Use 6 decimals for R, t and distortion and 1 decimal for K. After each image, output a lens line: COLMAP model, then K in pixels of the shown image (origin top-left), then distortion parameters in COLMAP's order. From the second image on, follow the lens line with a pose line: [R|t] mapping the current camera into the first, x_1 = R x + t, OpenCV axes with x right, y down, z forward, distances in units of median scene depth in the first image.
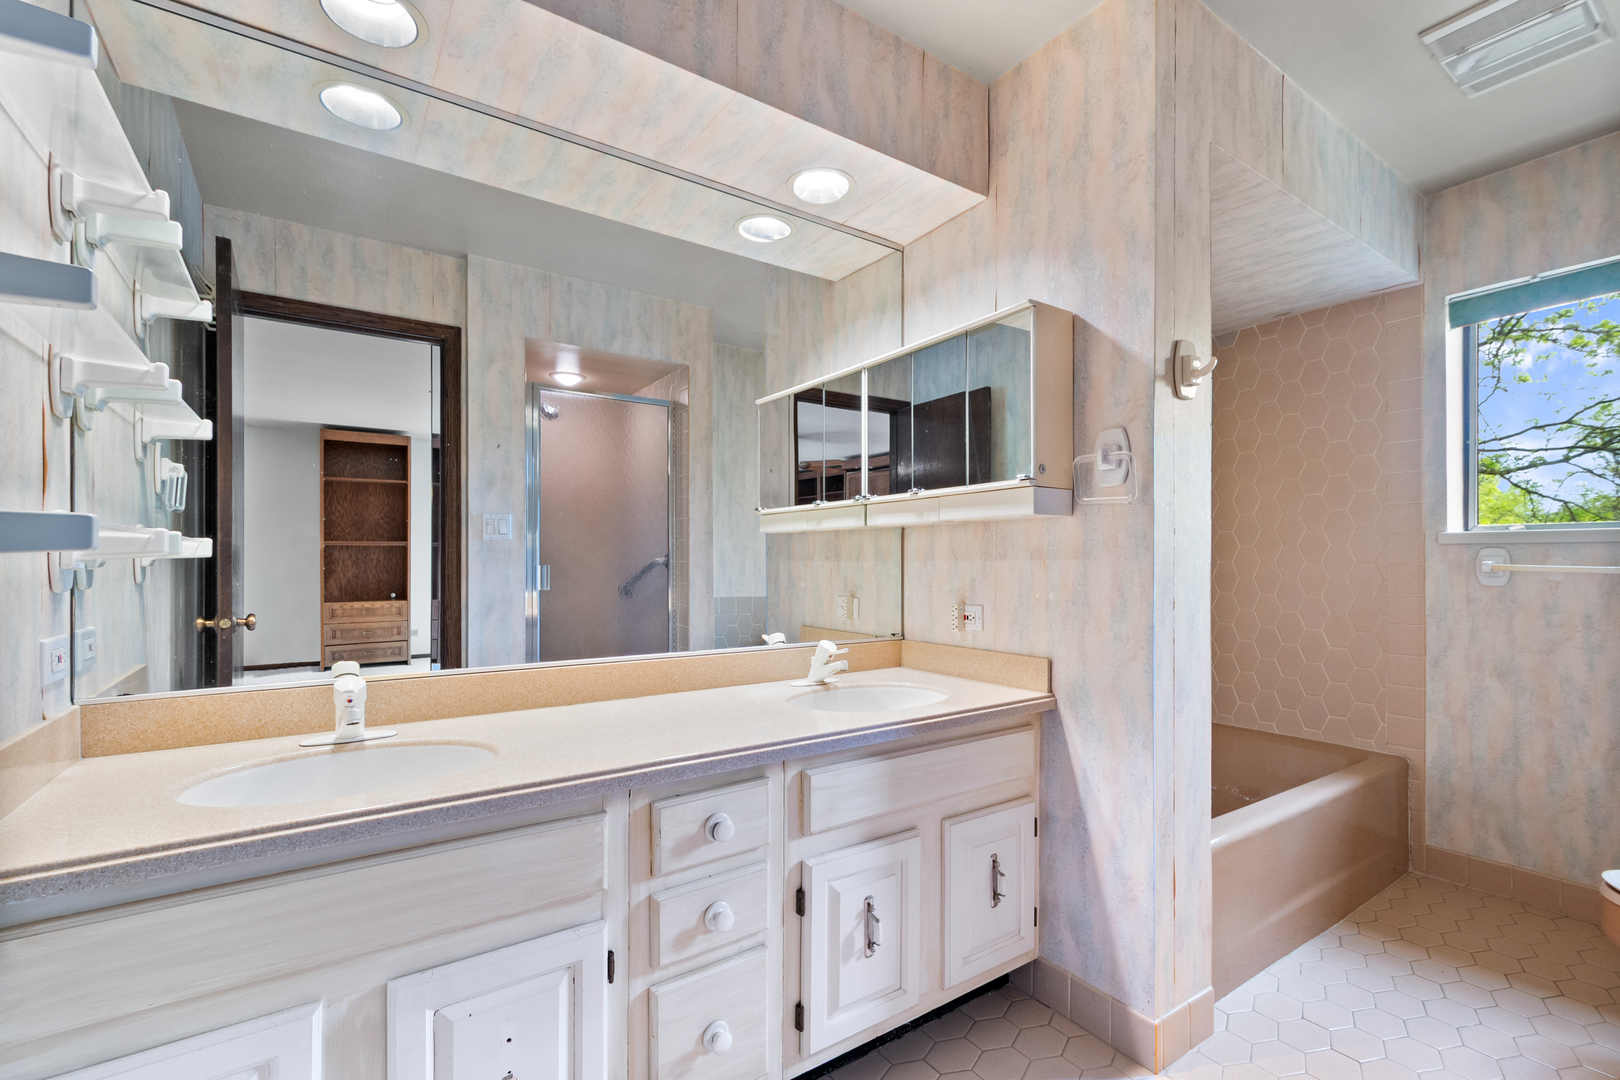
lens RADIAL K [[717.4, 0, 830.5], [0, 717.4, 561.7], [0, 0, 1]] dist [0.003594, -0.000331]
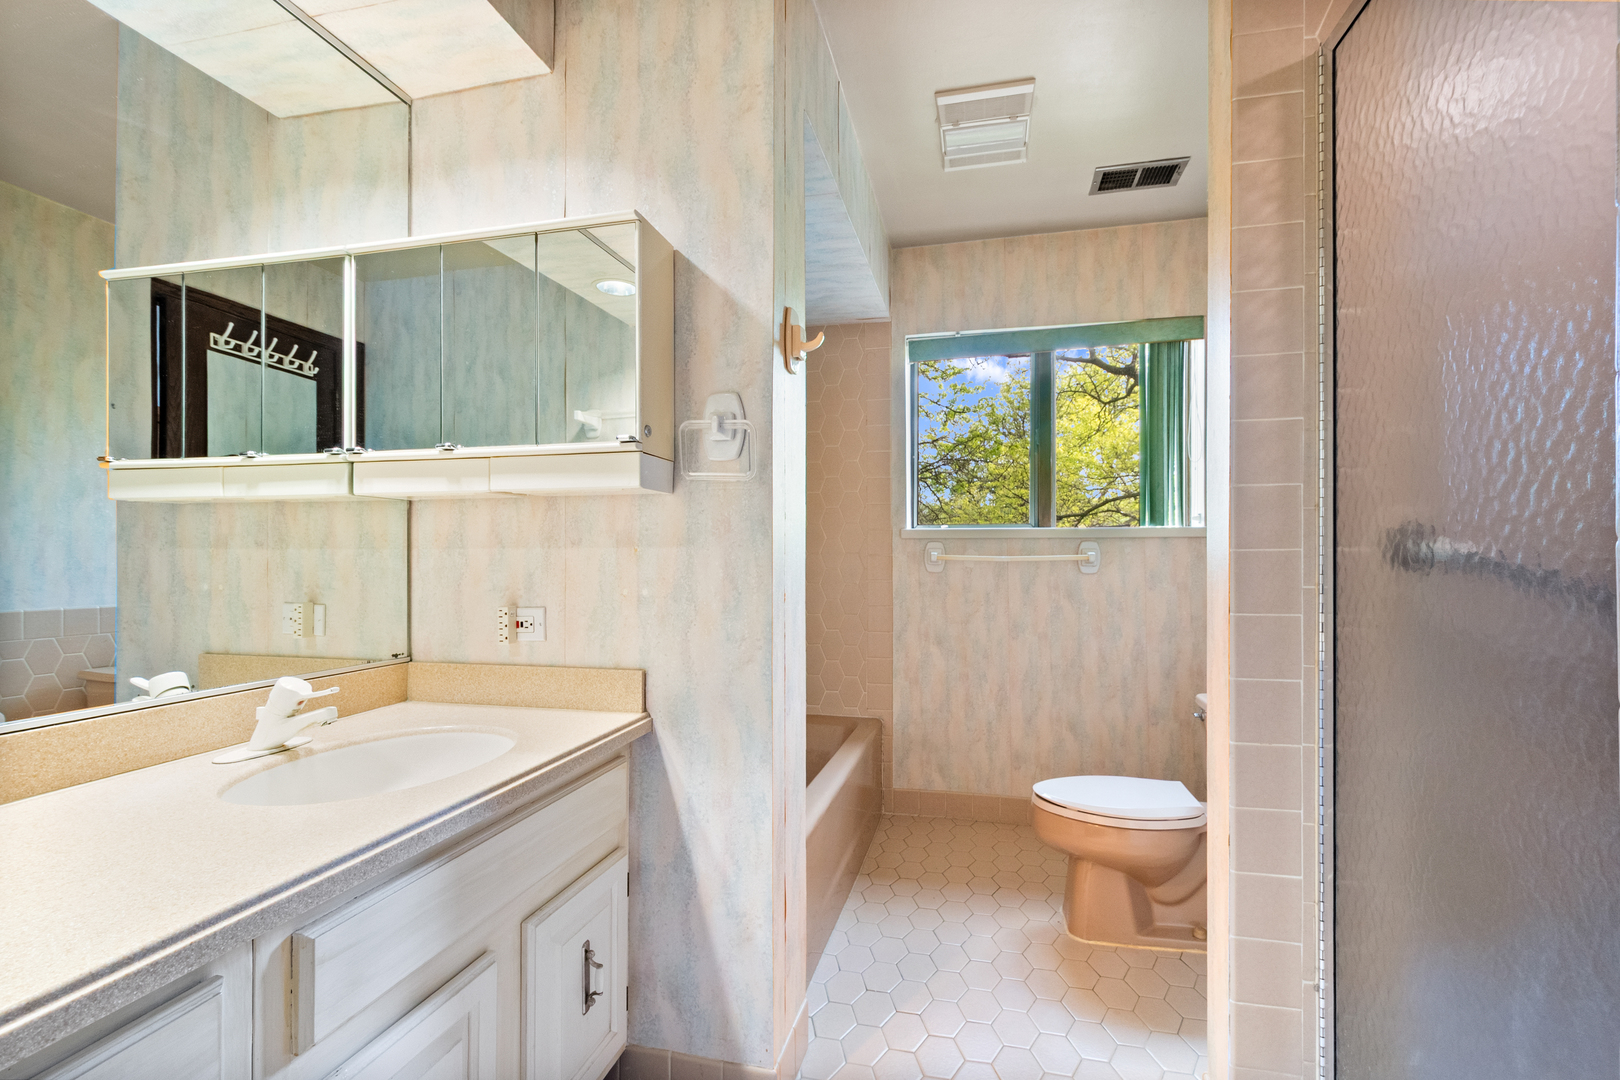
lens RADIAL K [[711.8, 0, 817.0], [0, 711.8, 554.1], [0, 0, 1]] dist [0.002435, -0.000371]
pose [[0.745152, 0.002055, 0.666891, -0.079060], [-0.000169, 0.999996, -0.002893, 0.007382], [-0.666895, 0.002043, 0.745149, 0.263026]]
